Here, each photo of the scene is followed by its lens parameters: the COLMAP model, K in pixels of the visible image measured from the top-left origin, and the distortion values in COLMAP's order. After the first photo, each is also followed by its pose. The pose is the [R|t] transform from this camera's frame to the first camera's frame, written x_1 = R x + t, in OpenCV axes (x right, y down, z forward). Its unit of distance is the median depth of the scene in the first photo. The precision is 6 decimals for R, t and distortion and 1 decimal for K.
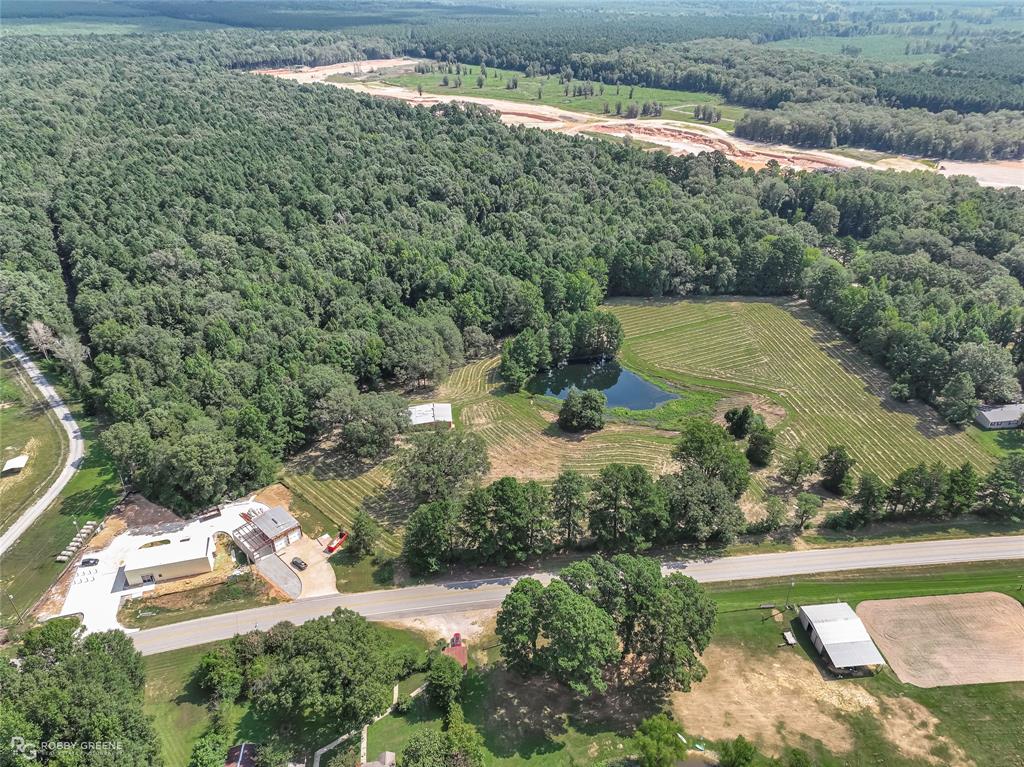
lens RADIAL K [[712.3, 0, 518.1], [0, 712.3, 381.4], [0, 0, 1]] dist [0.033187, 0.023638]
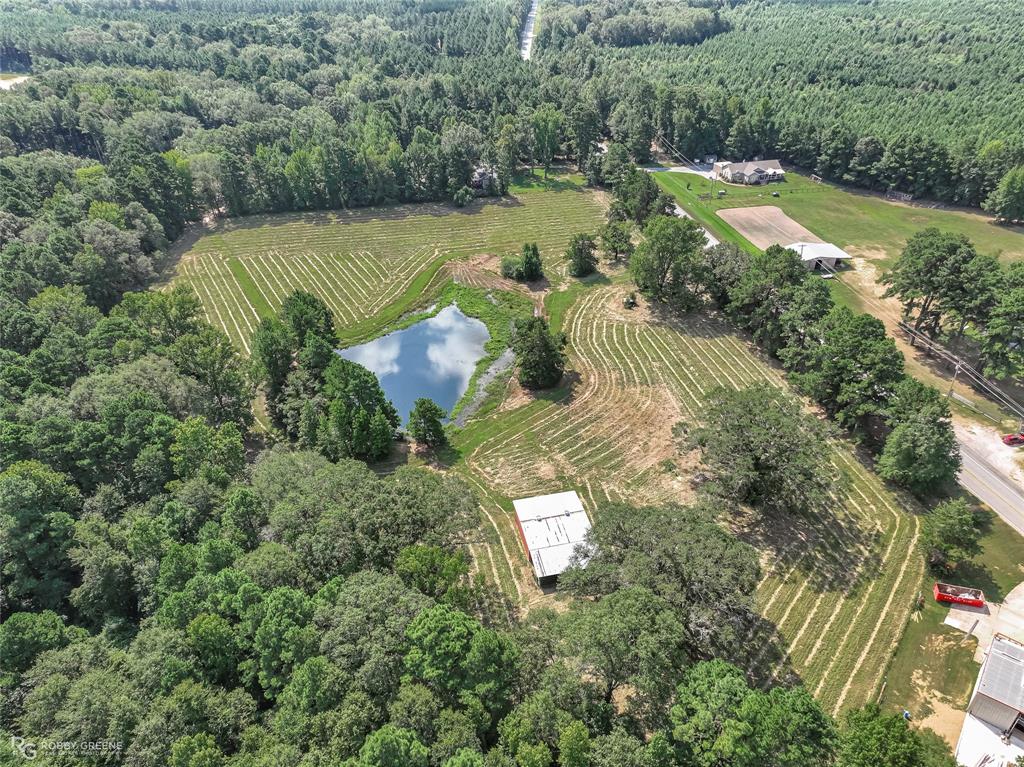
lens RADIAL K [[712.3, 0, 518.1], [0, 712.3, 381.4], [0, 0, 1]] dist [0.033187, 0.023638]
pose [[-0.098184, -0.543683, 0.833528, -0.360683], [0.508527, 0.692555, 0.511632, -0.217936], [-0.855429, 0.474106, 0.208480, 0.651921]]
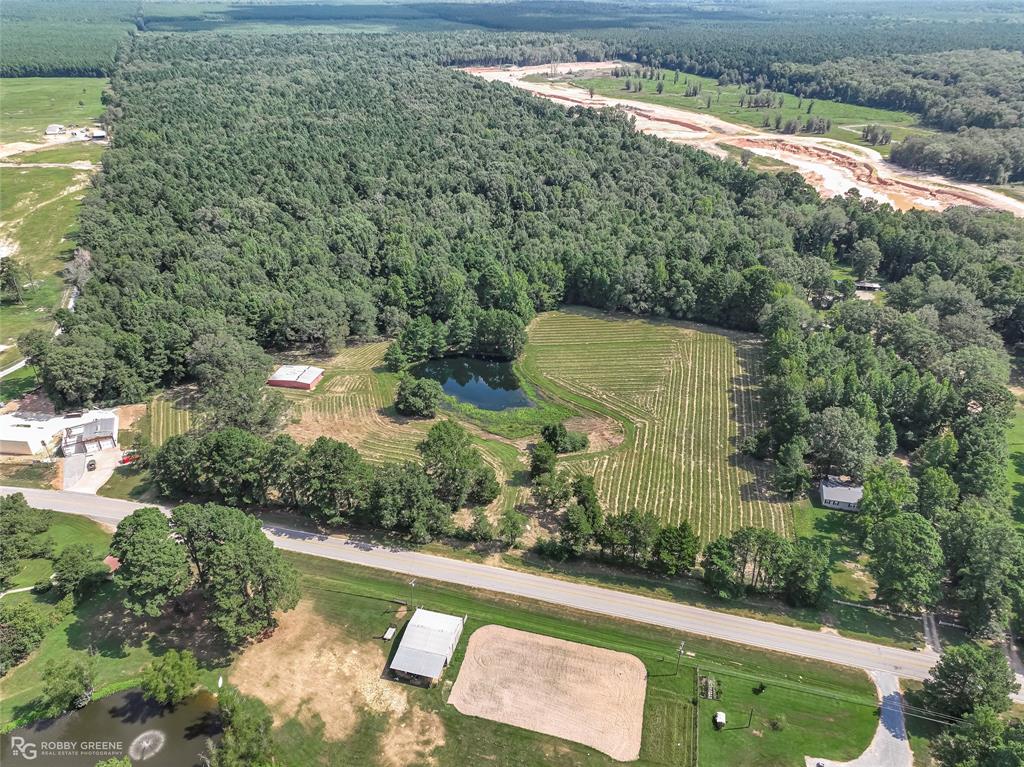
lens RADIAL K [[712.3, 0, 518.1], [0, 712.3, 381.4], [0, 0, 1]] dist [0.033187, 0.023638]
pose [[0.930891, 0.185353, -0.314781, 0.404224], [-0.186928, 0.982044, 0.025461, -0.026083], [0.313848, 0.035140, 0.948823, 0.044125]]
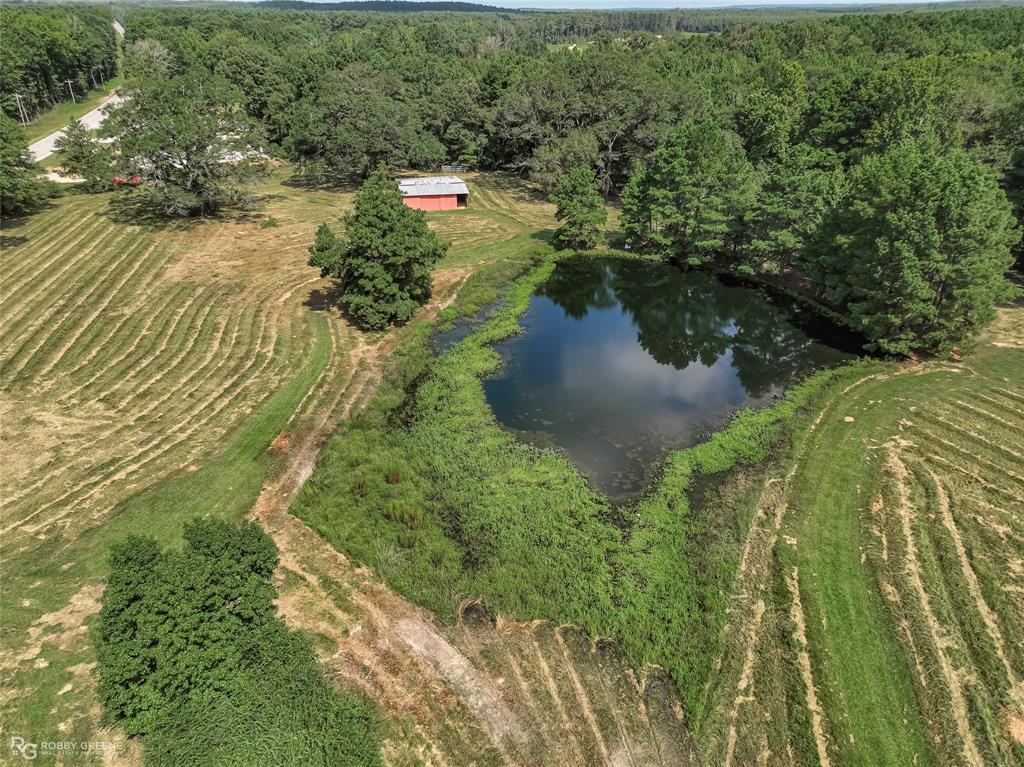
lens RADIAL K [[712.3, 0, 518.1], [0, 712.3, 381.4], [0, 0, 1]] dist [0.033187, 0.023638]
pose [[0.076271, 0.456518, -0.886439, 0.303113], [-0.504158, 0.784666, 0.360726, -0.046134], [0.860237, 0.419393, 0.290004, 0.720351]]
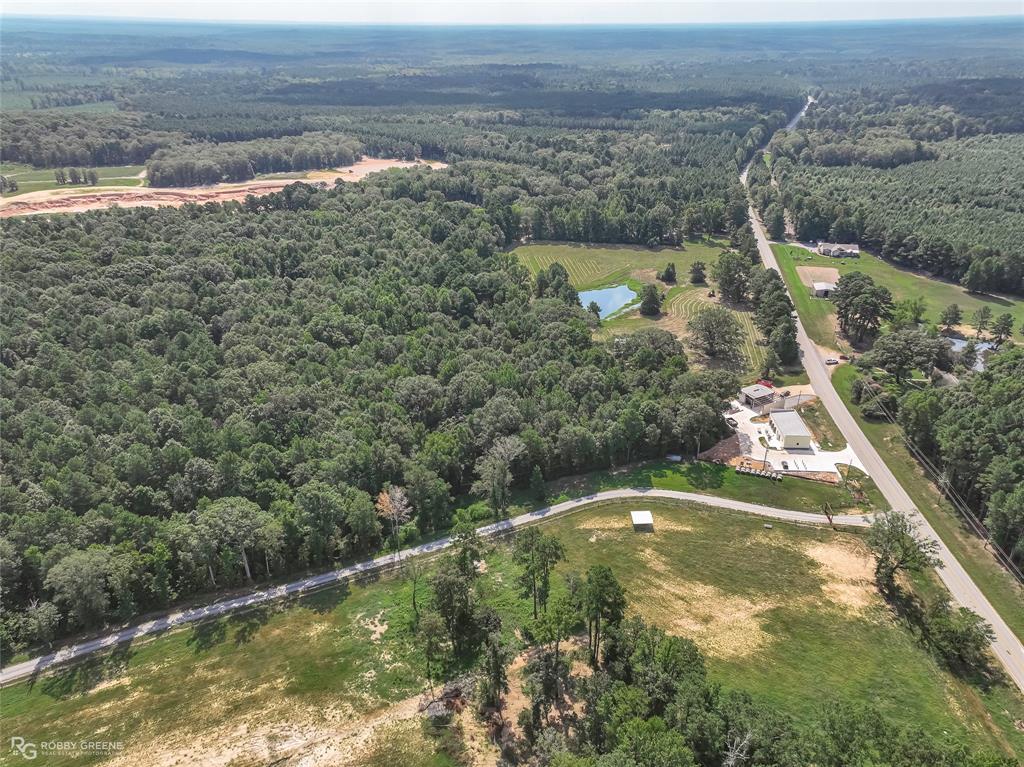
lens RADIAL K [[712.3, 0, 518.1], [0, 712.3, 381.4], [0, 0, 1]] dist [0.033187, 0.023638]
pose [[0.292345, -0.429500, 0.854438, -1.019313], [0.484254, 0.836938, 0.255016, -0.252114], [-0.824641, 0.339212, 0.452661, 0.438664]]
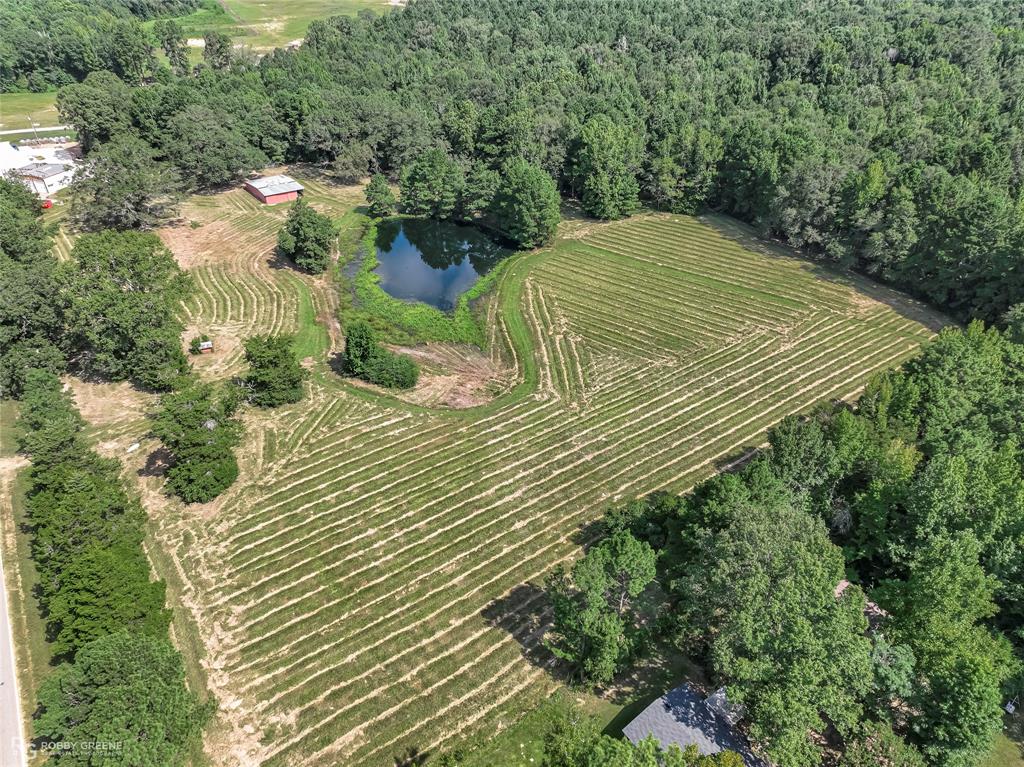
lens RADIAL K [[712.3, 0, 518.1], [0, 712.3, 381.4], [0, 0, 1]] dist [0.033187, 0.023638]
pose [[0.470523, 0.492891, -0.731893, 0.566462], [-0.447498, 0.848159, 0.283500, -0.096324], [0.760496, 0.194127, 0.619646, 0.548952]]
